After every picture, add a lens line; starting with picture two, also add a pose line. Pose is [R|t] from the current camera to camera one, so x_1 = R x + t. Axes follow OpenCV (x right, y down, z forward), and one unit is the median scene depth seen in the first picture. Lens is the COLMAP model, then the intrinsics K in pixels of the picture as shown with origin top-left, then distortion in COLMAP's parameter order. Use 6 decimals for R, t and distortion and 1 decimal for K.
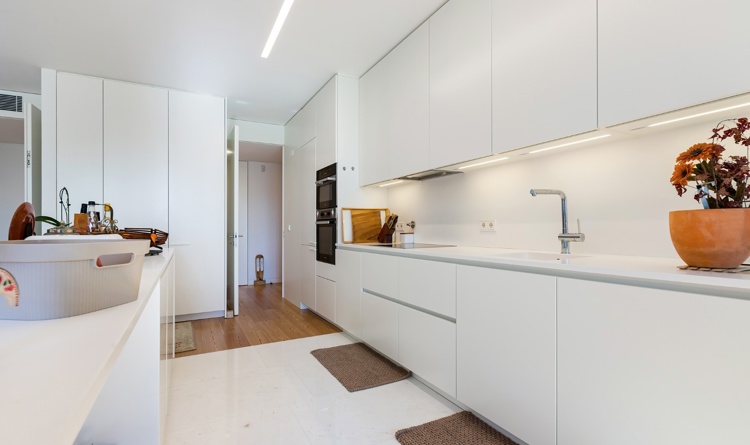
lens RADIAL K [[342.1, 0, 375.0], [0, 342.1, 222.5], [0, 0, 1]] dist [-0.003020, -0.000353]
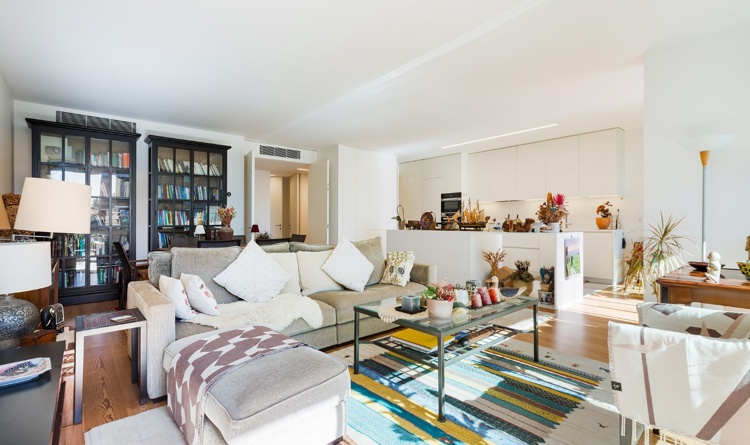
lens RADIAL K [[342.1, 0, 375.0], [0, 342.1, 222.5], [0, 0, 1]] dist [-0.003020, -0.000353]
pose [[0.975088, 0.005551, 0.221747, -1.219402], [-0.009658, 0.999801, 0.017441, -0.007562], [-0.221606, -0.019148, 0.974948, -1.134426]]
